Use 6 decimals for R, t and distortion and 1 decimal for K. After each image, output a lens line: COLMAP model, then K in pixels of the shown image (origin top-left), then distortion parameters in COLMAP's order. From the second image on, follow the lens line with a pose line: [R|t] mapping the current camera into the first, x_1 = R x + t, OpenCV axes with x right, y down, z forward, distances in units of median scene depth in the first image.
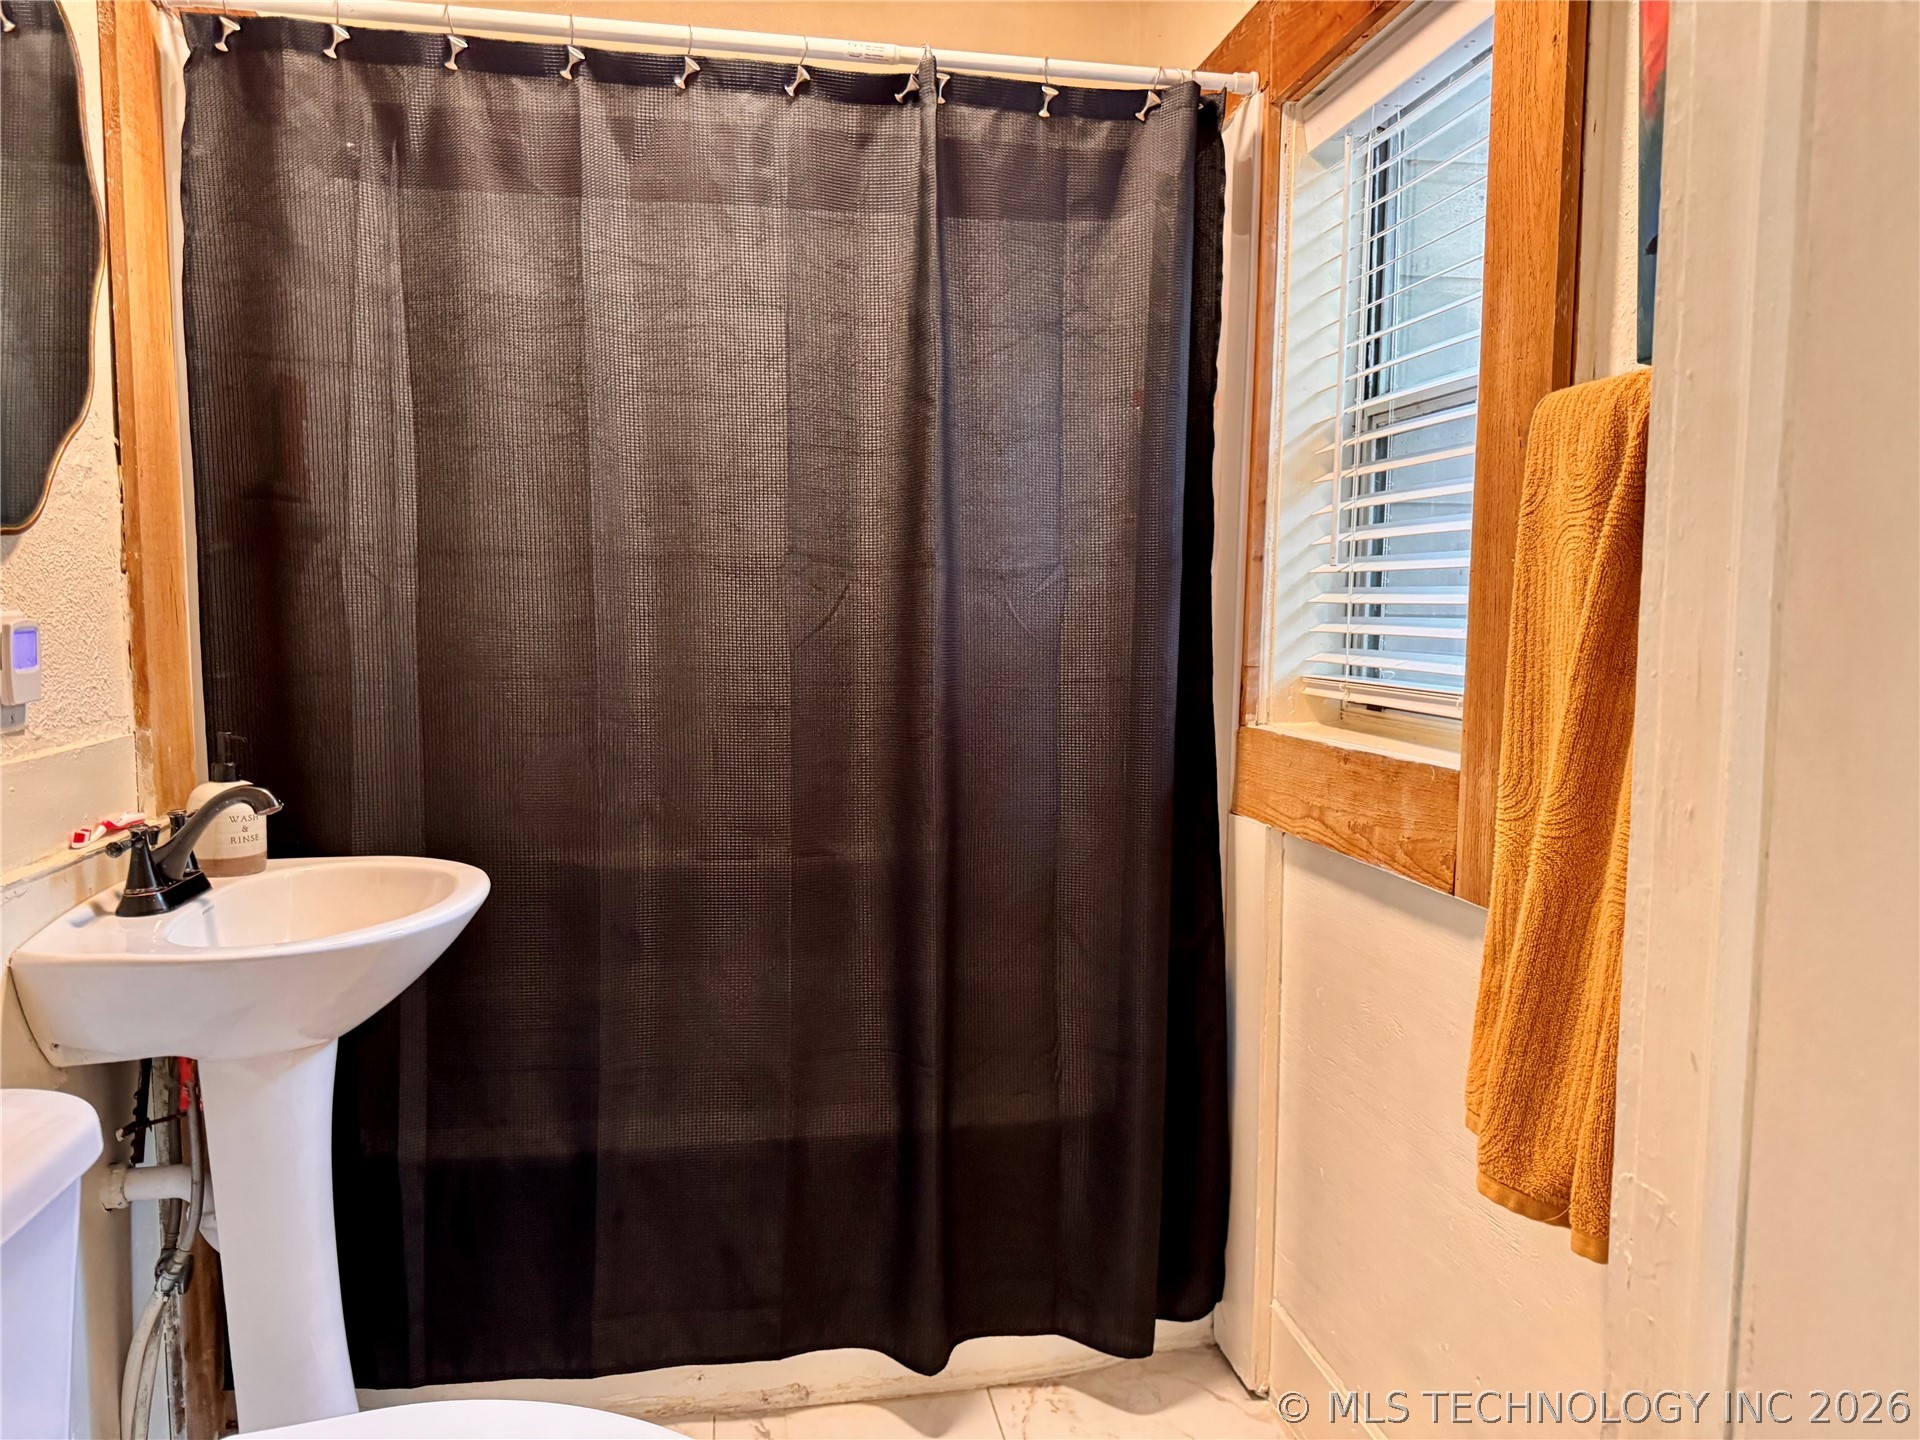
lens RADIAL K [[1367.1, 0, 942.1], [0, 1367.1, 748.1], [0, 0, 1]] dist [0.057721, -0.070524]
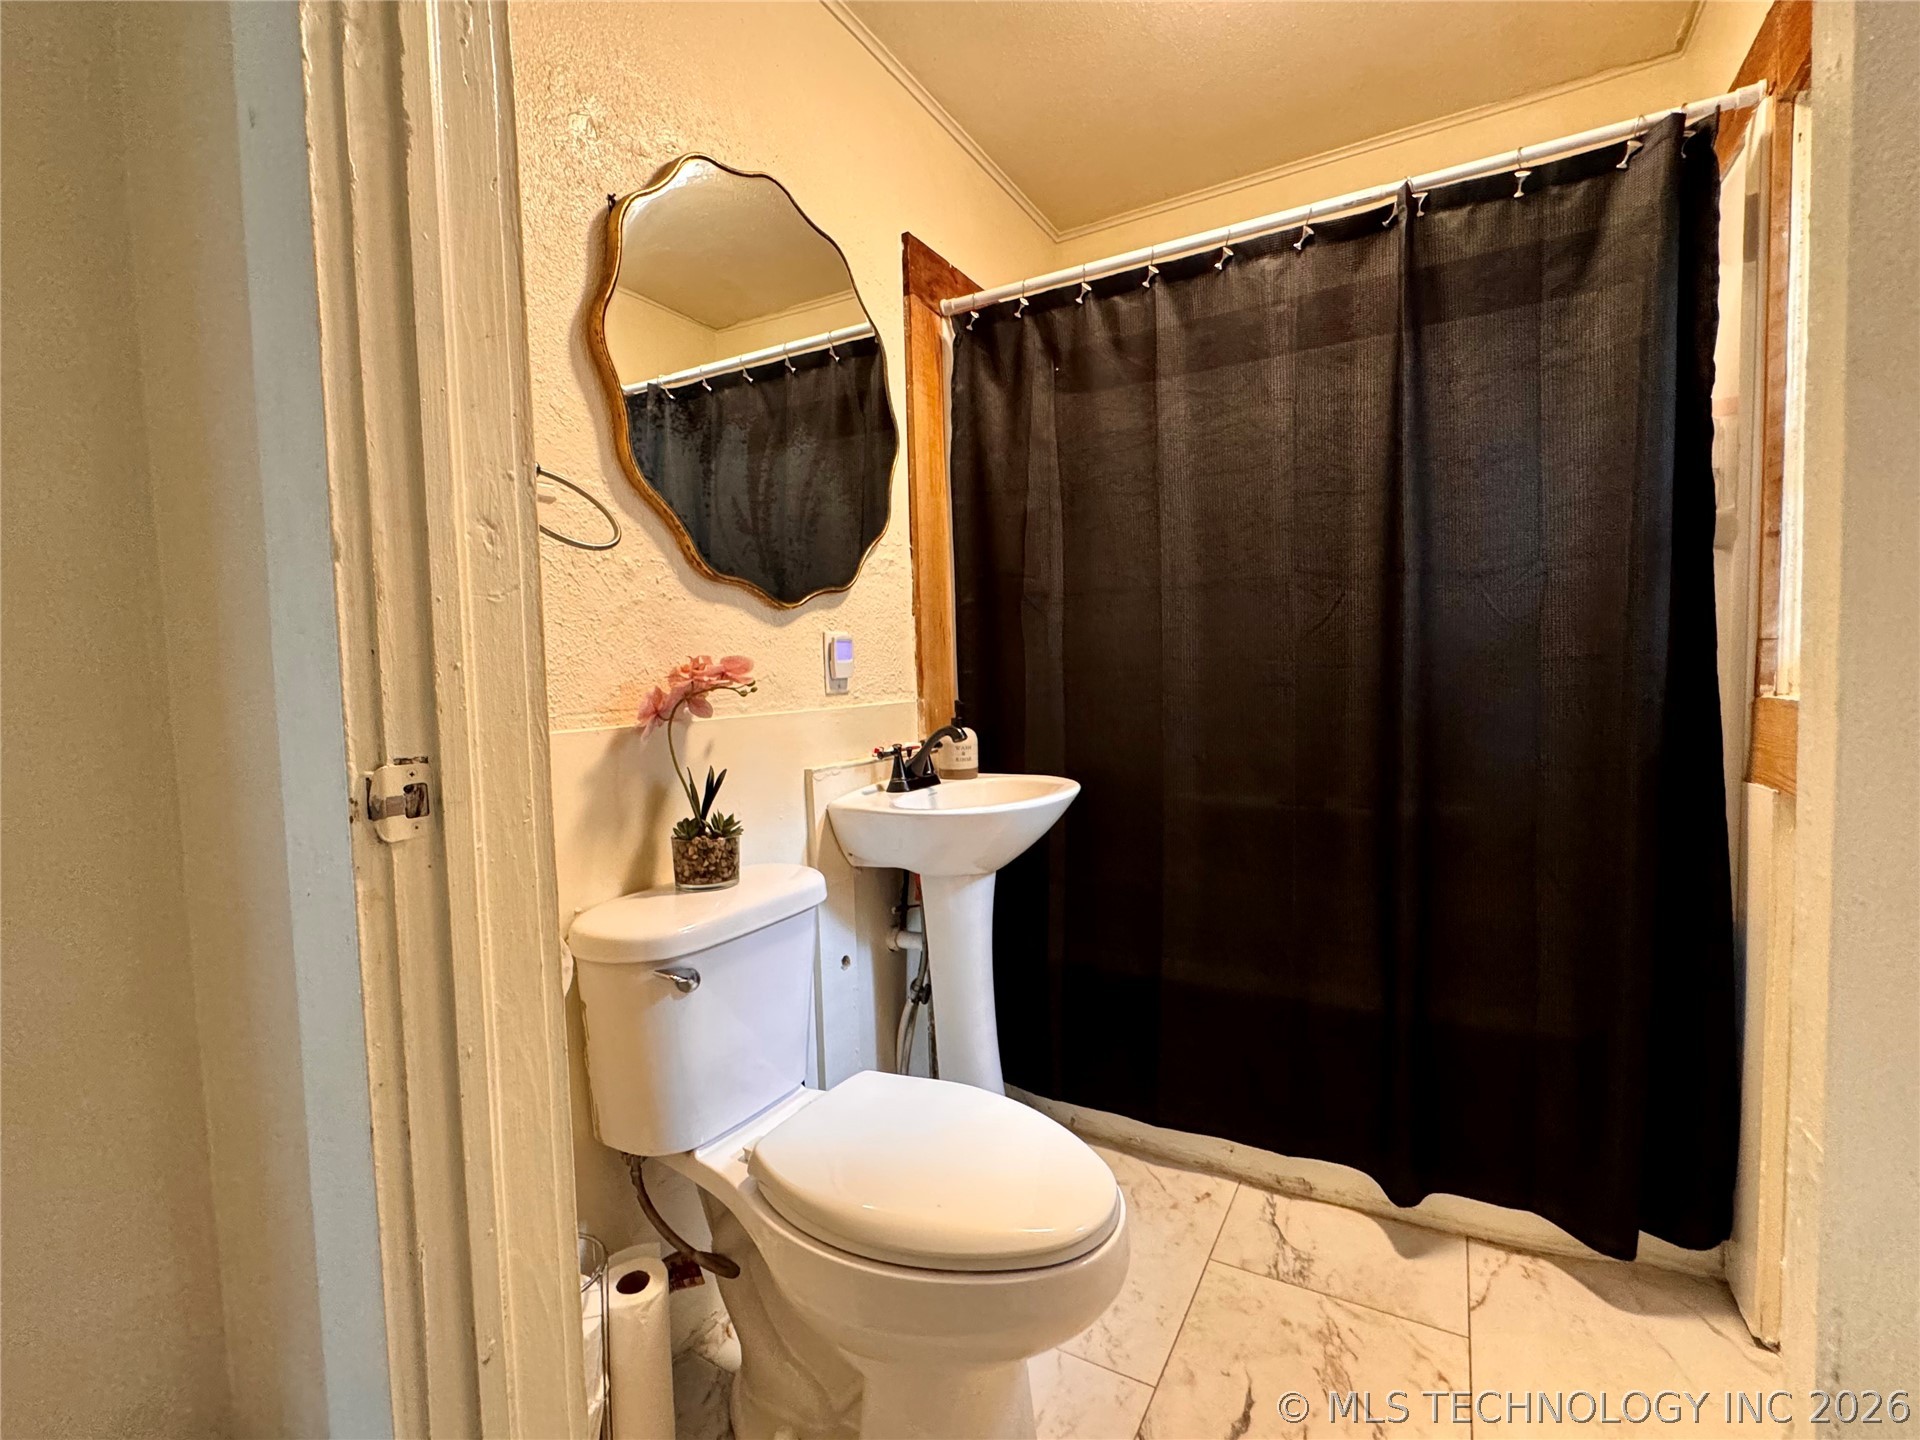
lens RADIAL K [[844.8, 0, 967.3], [0, 844.8, 726.9], [0, 0, 1]] dist [-0.000444, 0.000739]
pose [[0.777143, 0.009667, -0.629249, 0.174930], [-0.029728, 0.999330, -0.021362, 0.043361], [0.628621, 0.035308, 0.776910, 0.132483]]
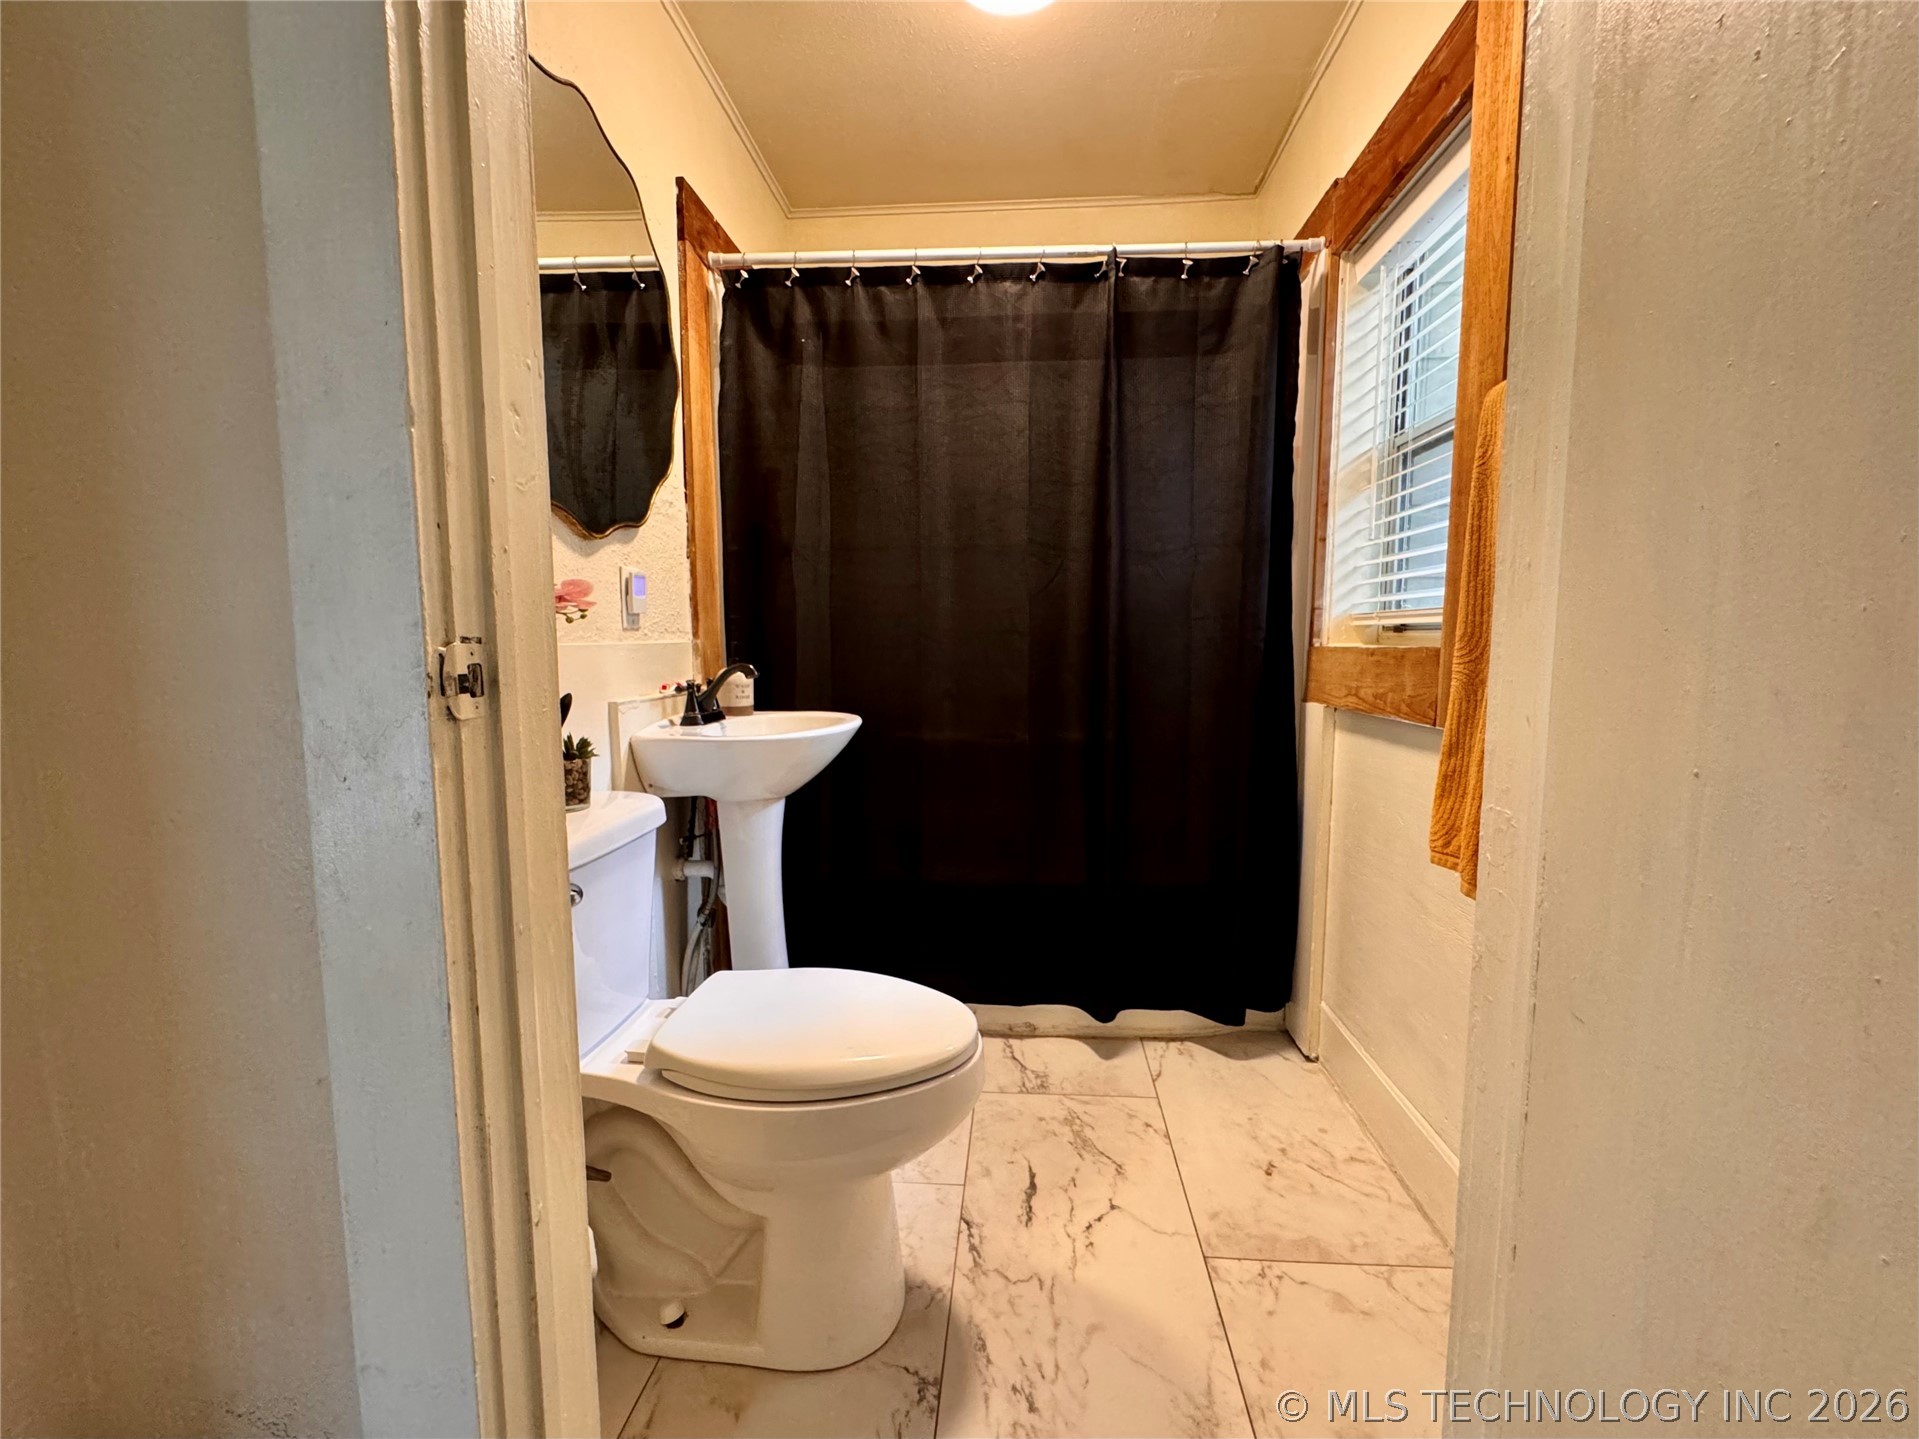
lens RADIAL K [[806.6, 0, 955.9], [0, 806.6, 727.3], [0, 0, 1]] dist [-0.000364, 0.000881]
pose [[0.970970, 0.016241, -0.238650, 0.047810], [-0.015239, 0.999866, 0.006045, 0.088560], [0.238716, -0.002232, 0.971087, -0.018648]]
